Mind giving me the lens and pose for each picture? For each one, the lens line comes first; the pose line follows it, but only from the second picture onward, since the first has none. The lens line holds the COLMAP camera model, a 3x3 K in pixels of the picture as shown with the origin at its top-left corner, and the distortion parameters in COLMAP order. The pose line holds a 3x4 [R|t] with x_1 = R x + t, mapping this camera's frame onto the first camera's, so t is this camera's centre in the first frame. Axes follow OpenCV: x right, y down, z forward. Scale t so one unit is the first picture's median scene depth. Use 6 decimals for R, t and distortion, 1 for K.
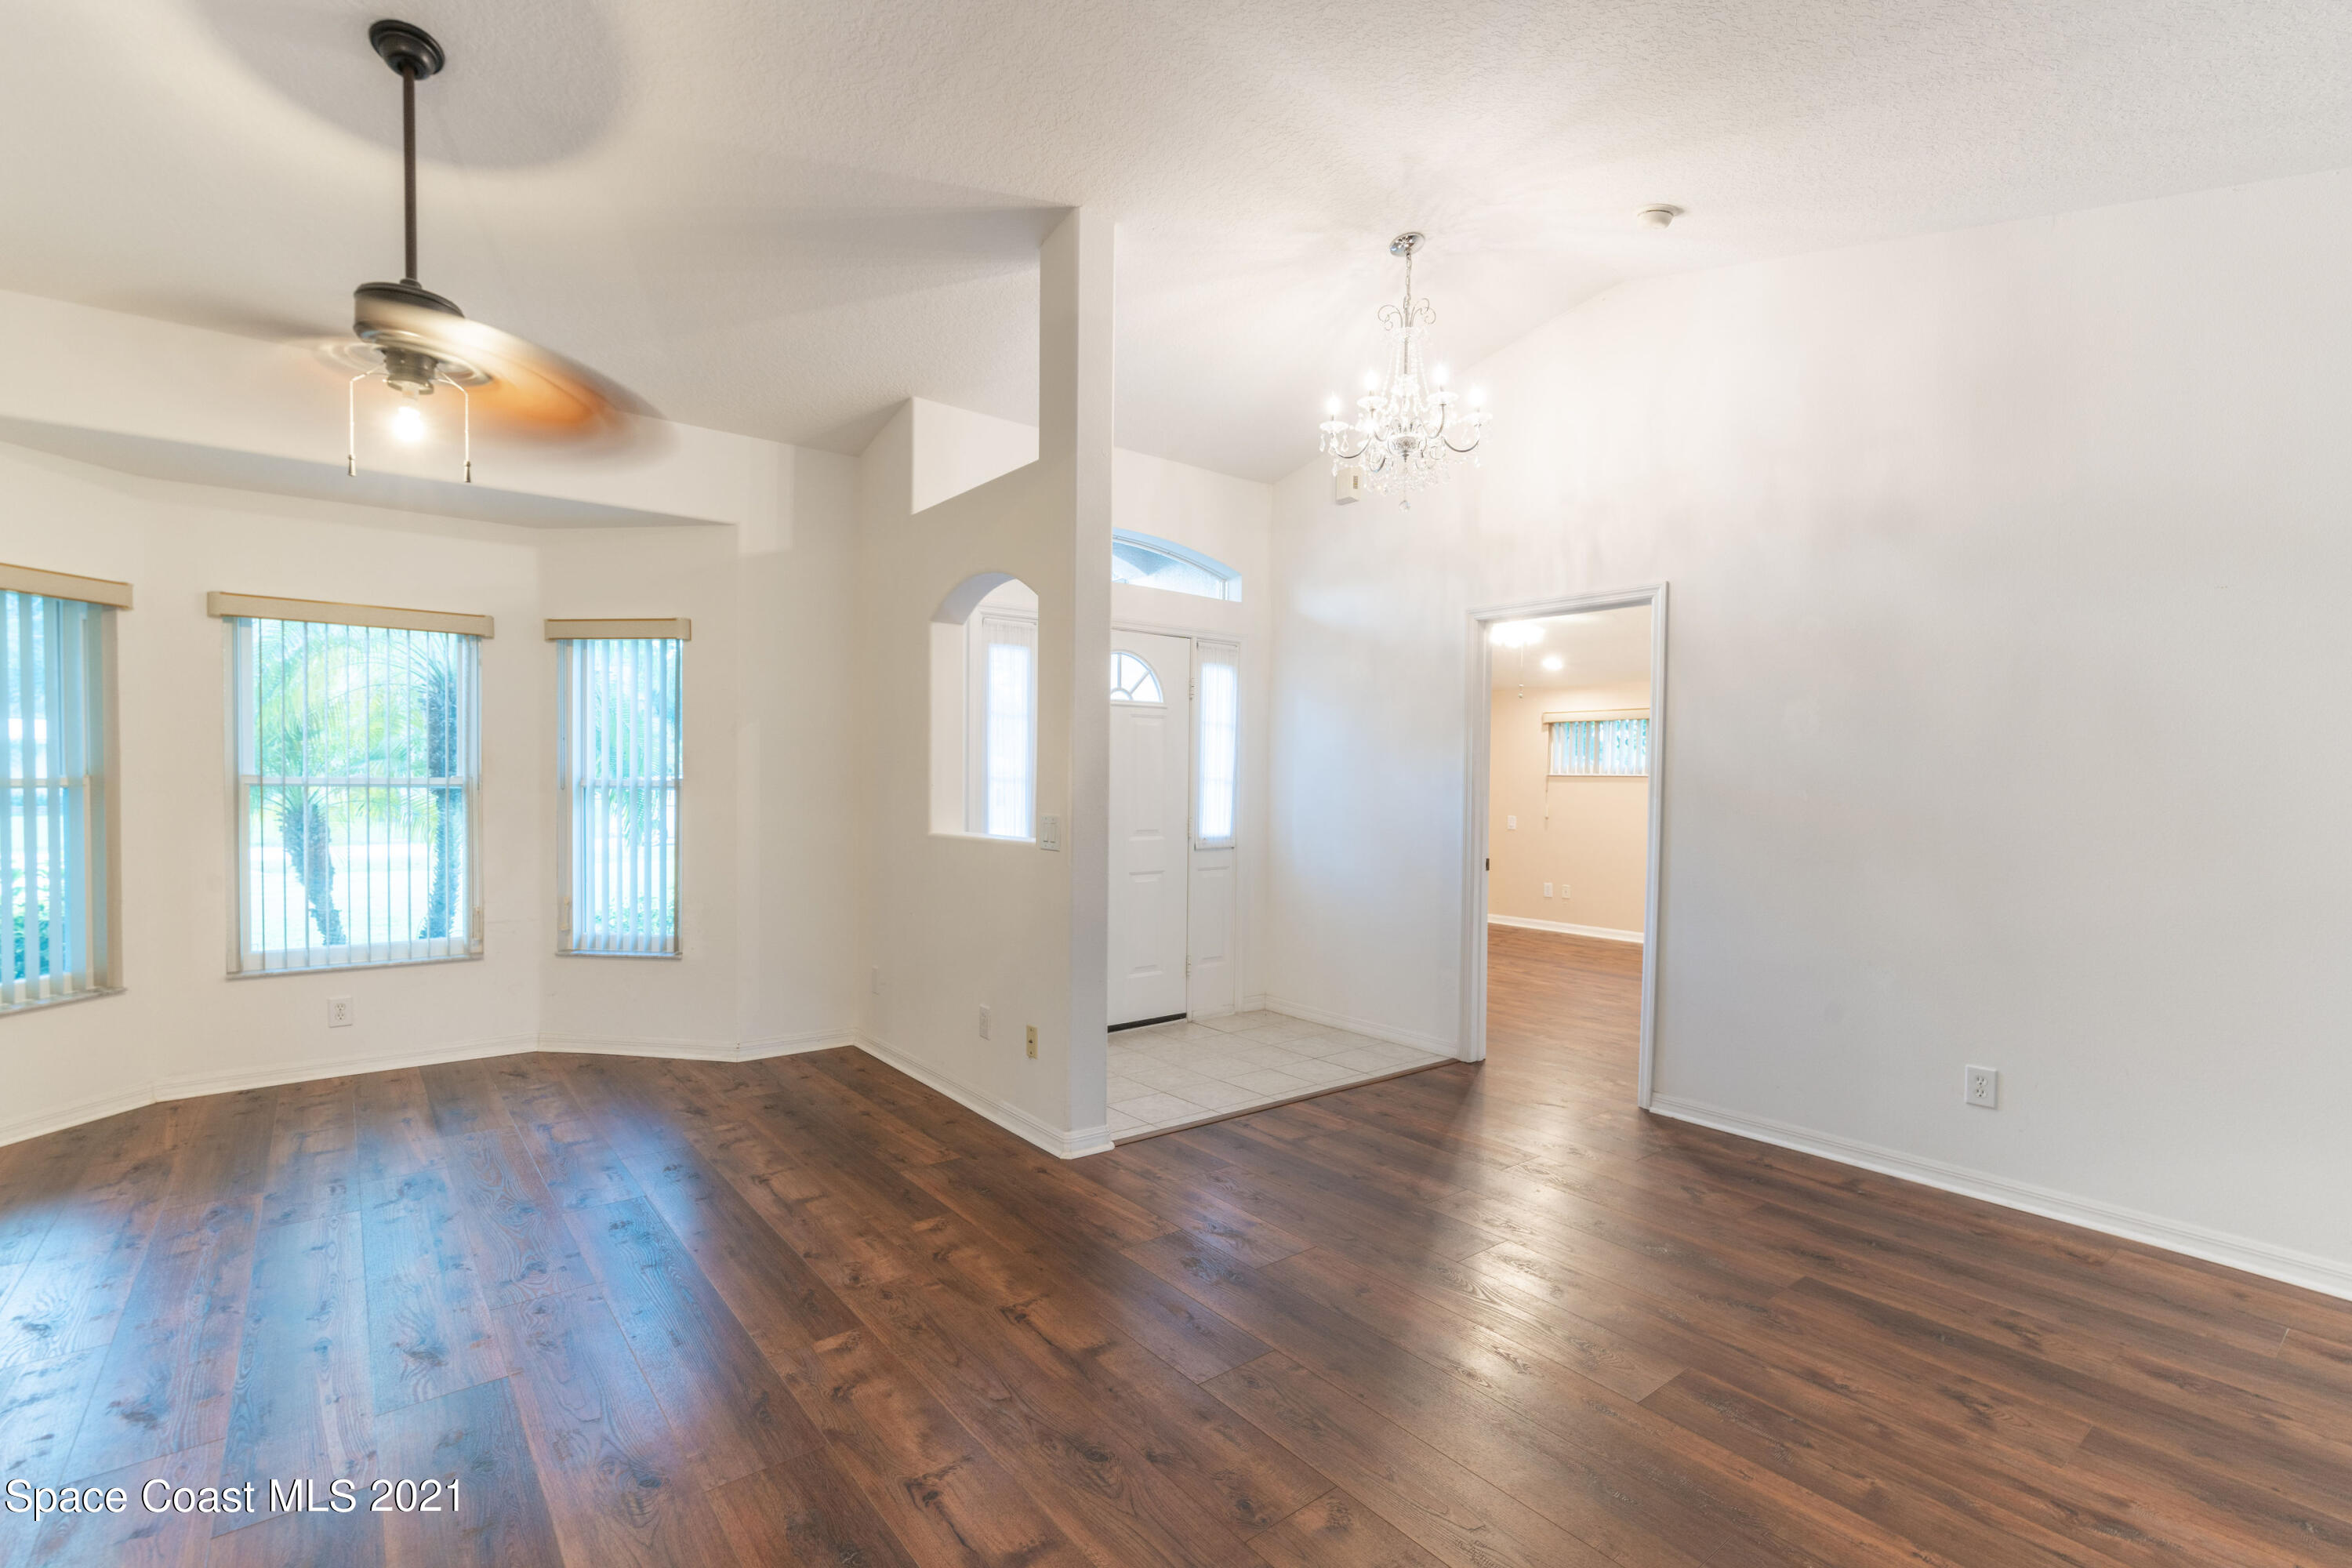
lens RADIAL K [[1061.5, 0, 1152.9], [0, 1061.5, 799.2], [0, 0, 1]] dist [-0.001233, 0.000639]
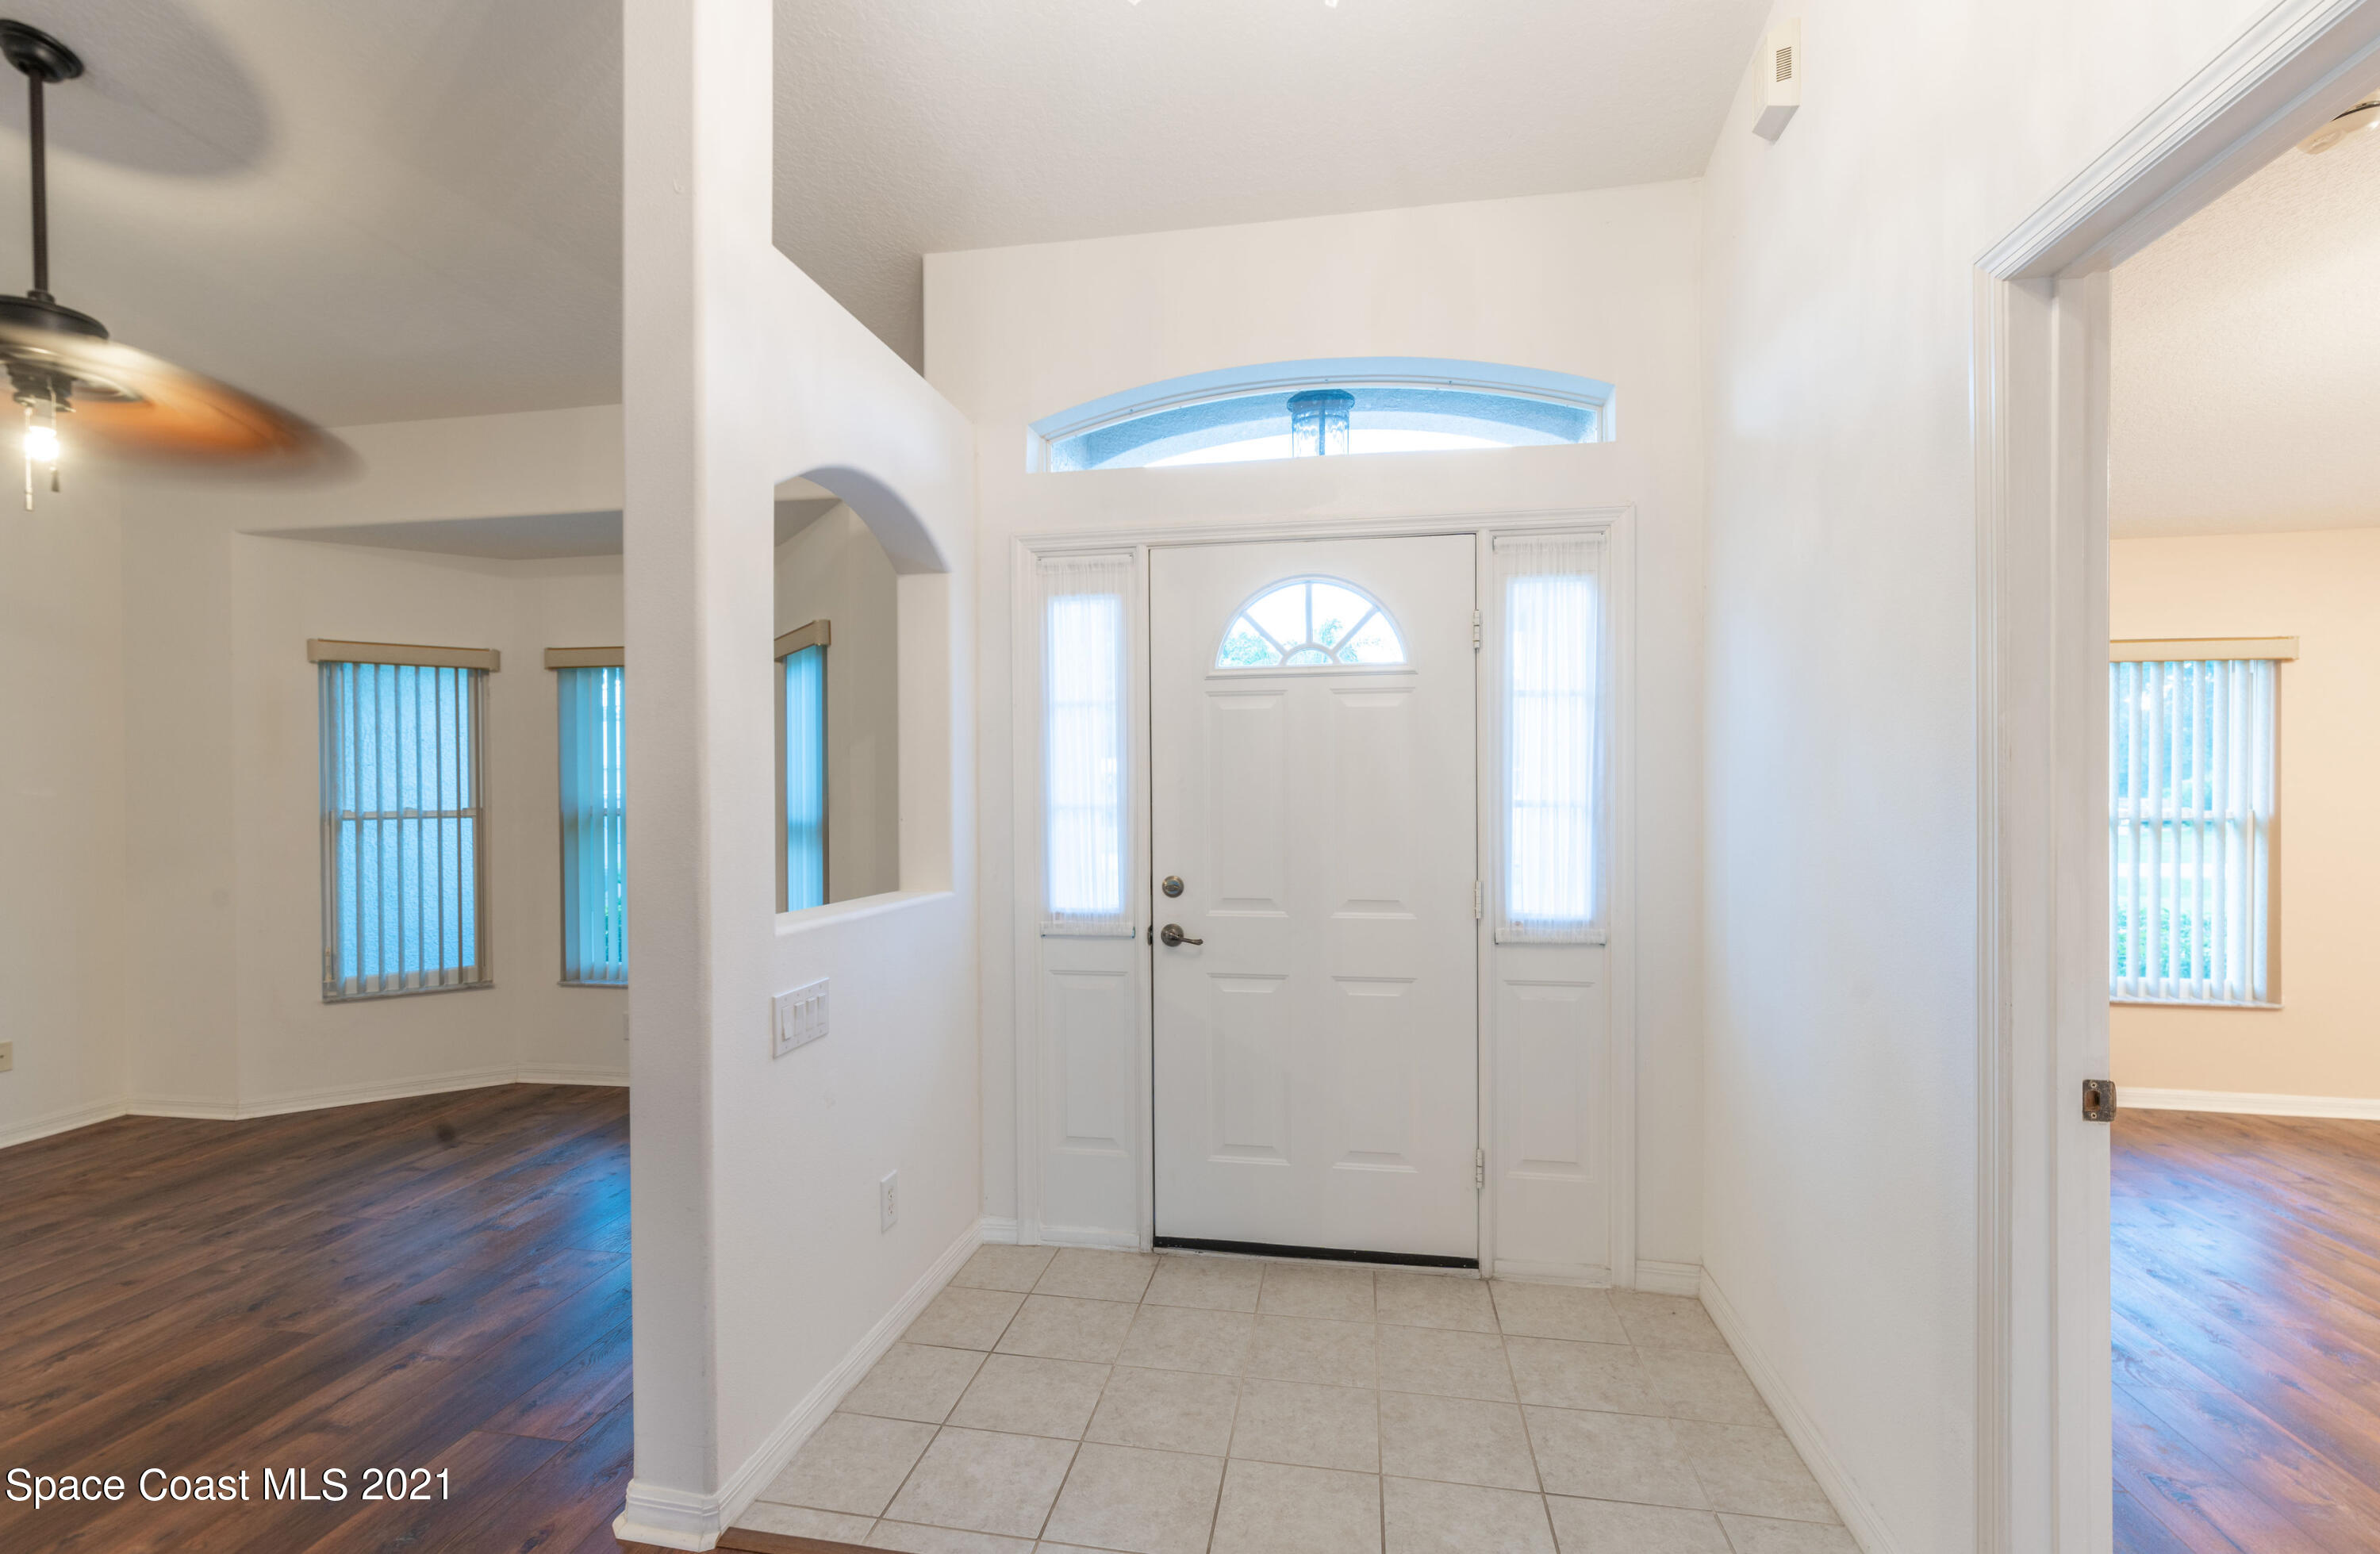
lens RADIAL K [[1060.8, 0, 1178.7], [0, 1060.8, 795.0], [0, 0, 1]] dist [0.000322, 0.000064]
pose [[0.665832, -0.009664, -0.746039, 0.385617], [-0.006240, 0.999809, -0.018520, -0.016105], [0.746075, 0.016987, 0.665645, 0.654918]]
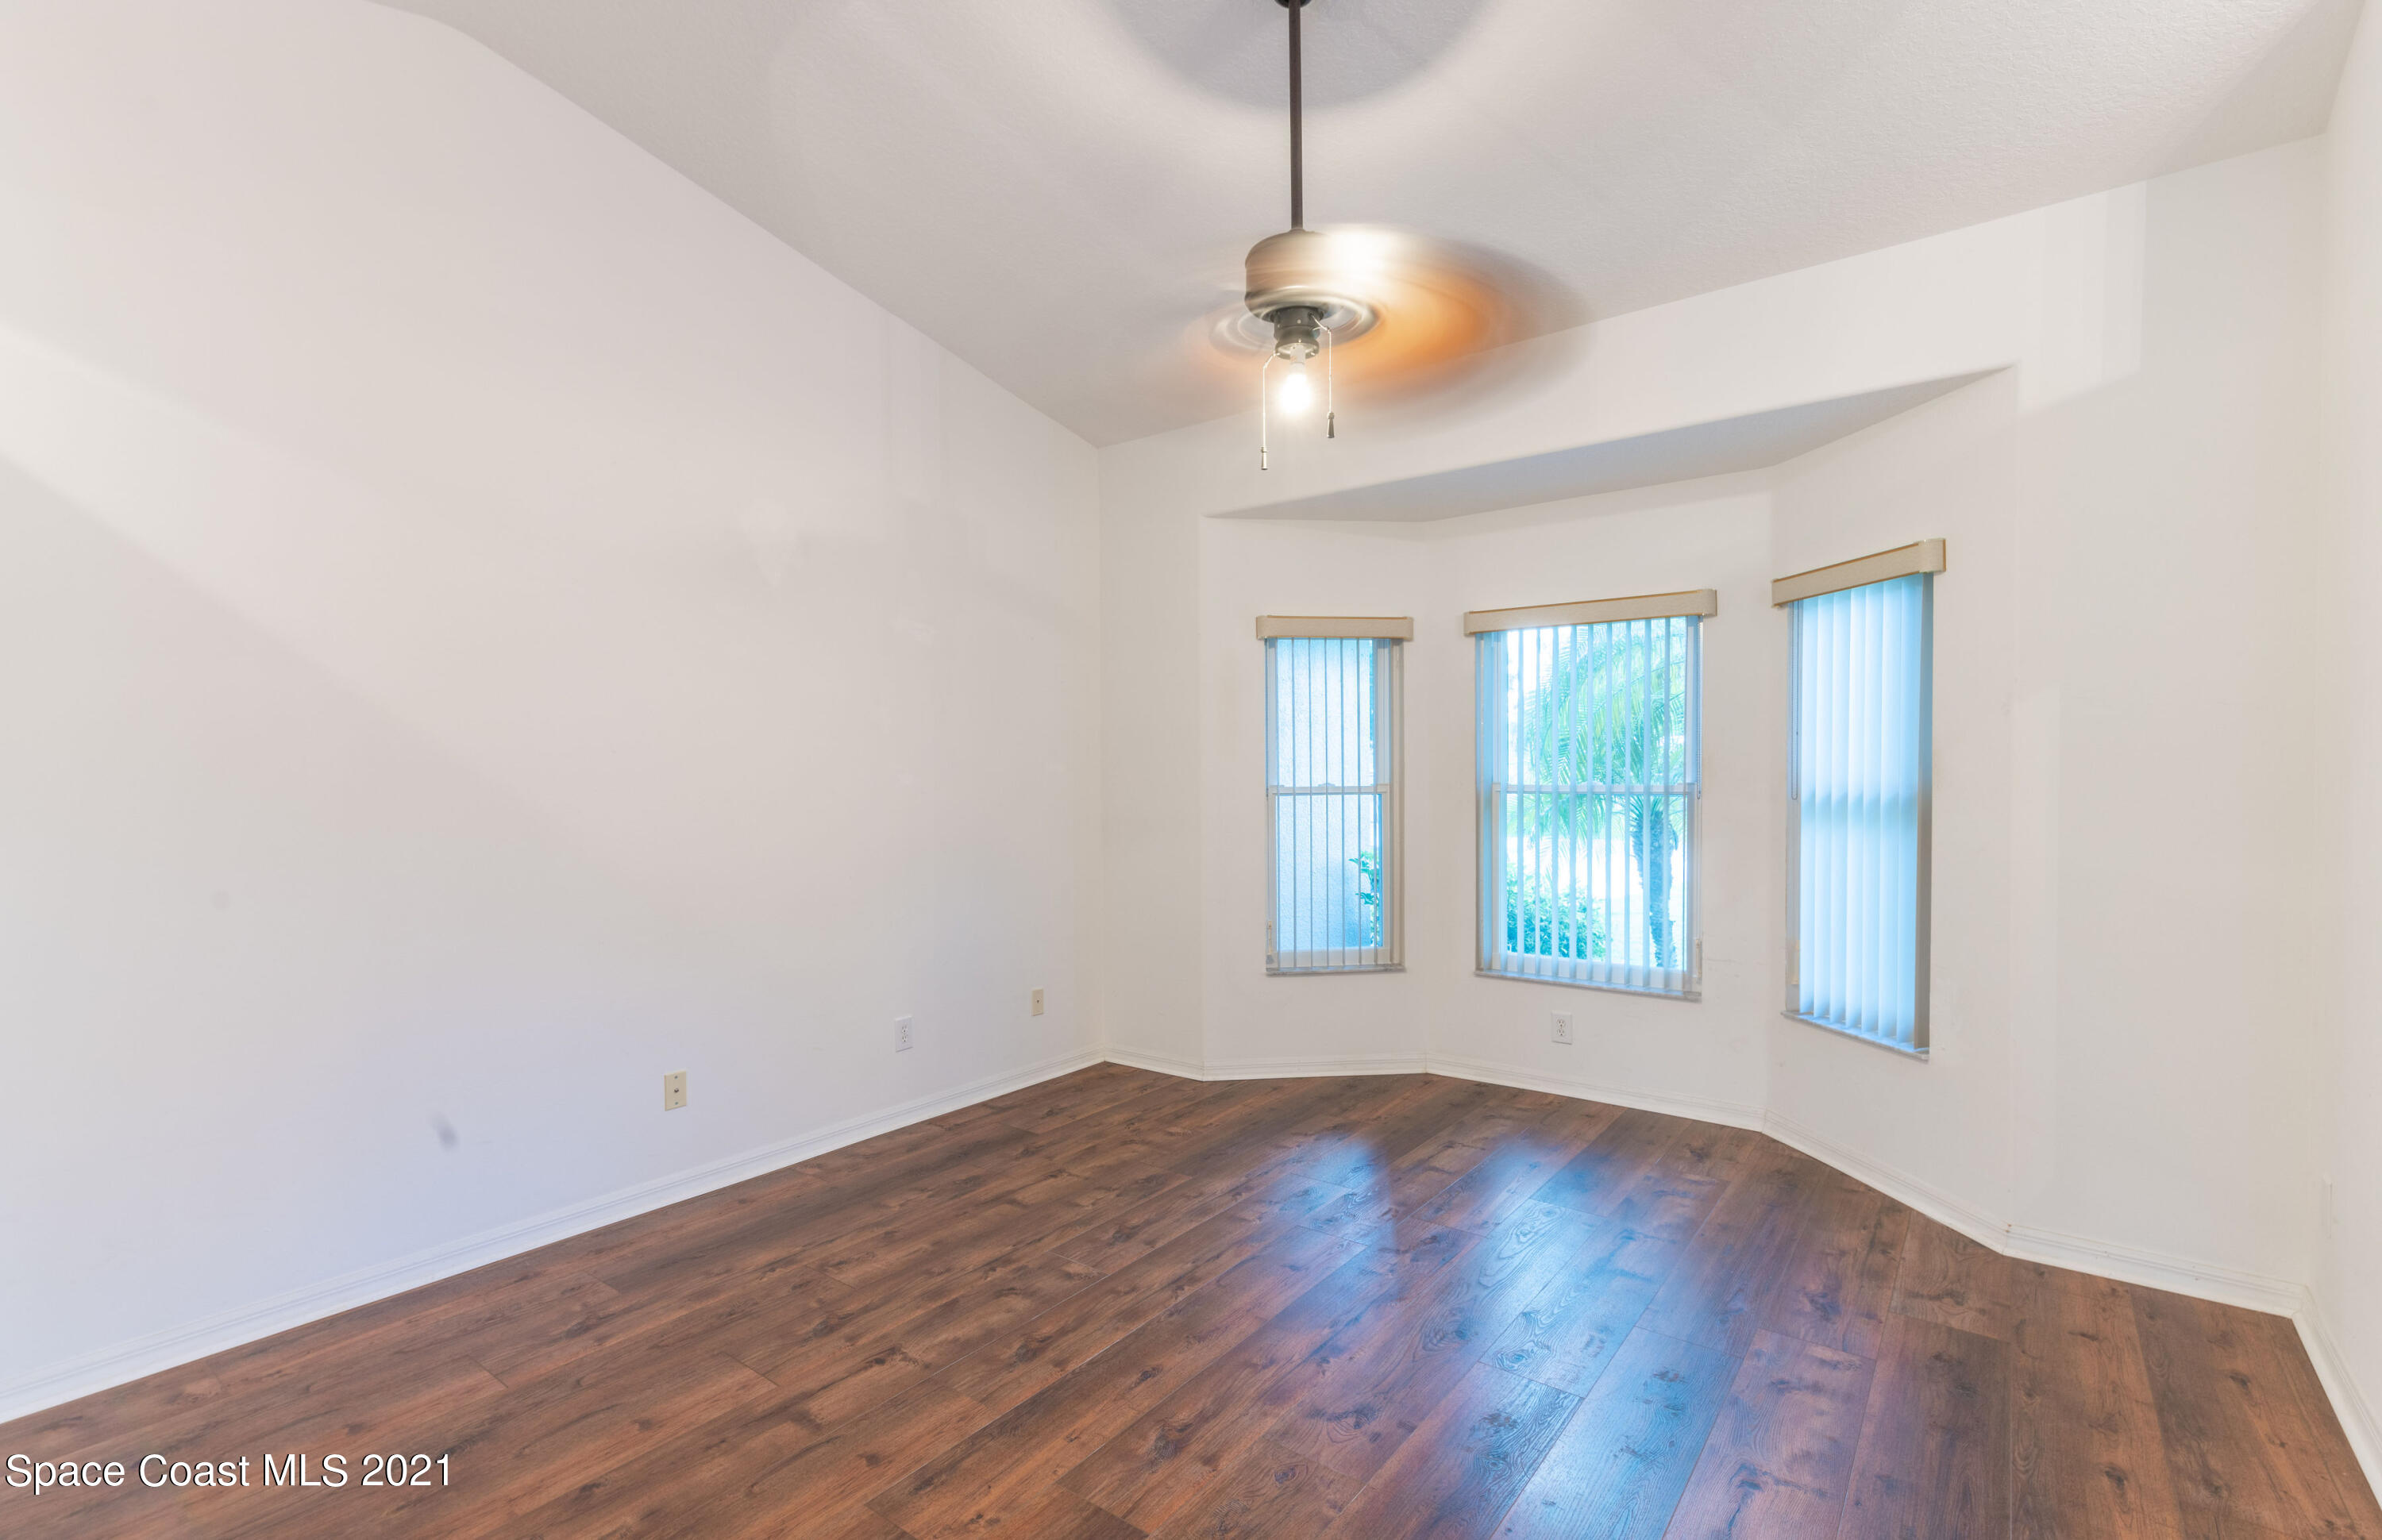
lens RADIAL K [[1073.2, 0, 1180.8], [0, 1073.2, 785.6], [0, 0, 1]] dist [0.002710, 0.000713]
pose [[0.243406, -0.001627, -0.969923, 0.090152], [-0.015457, 0.999865, -0.005557, -0.008087], [0.969801, 0.016345, 0.243348, 0.401035]]
